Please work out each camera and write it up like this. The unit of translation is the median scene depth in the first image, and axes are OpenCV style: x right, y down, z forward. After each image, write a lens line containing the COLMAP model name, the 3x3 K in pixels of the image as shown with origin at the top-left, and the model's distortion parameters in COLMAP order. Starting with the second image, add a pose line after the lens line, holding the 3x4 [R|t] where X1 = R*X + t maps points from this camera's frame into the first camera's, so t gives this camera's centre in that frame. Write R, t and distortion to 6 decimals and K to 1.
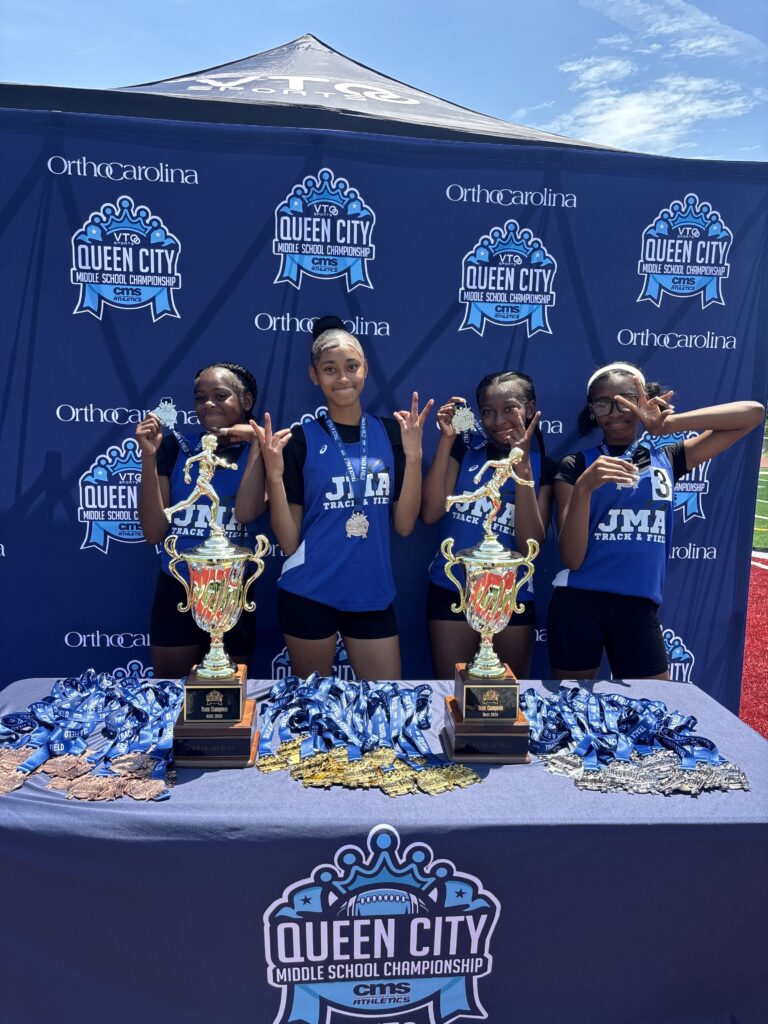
lens RADIAL K [[746.3, 0, 385.7], [0, 746.3, 518.4], [0, 0, 1]] dist [-0.010958, 0.002738]
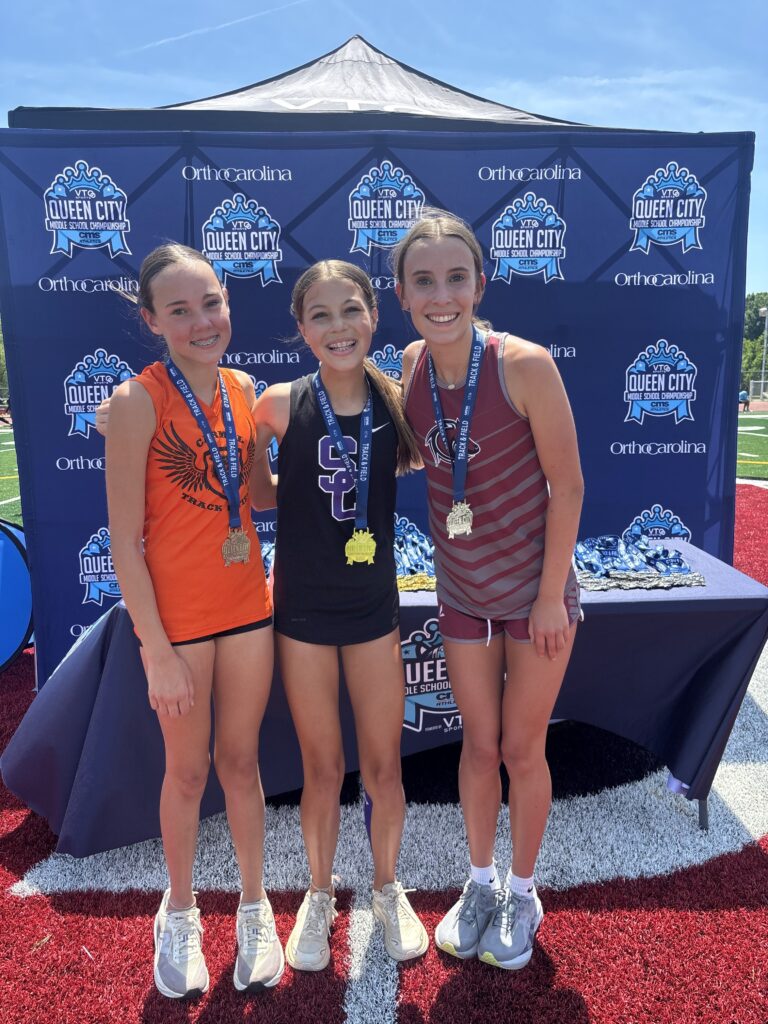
lens RADIAL K [[746.3, 0, 385.3], [0, 746.3, 507.5], [0, 0, 1]] dist [-0.010958, 0.002738]
pose [[0.997713, -0.037574, -0.056178, -0.030387], [0.039626, 0.998571, 0.035860, 0.093227], [0.054751, -0.038005, 0.997777, -0.337818]]
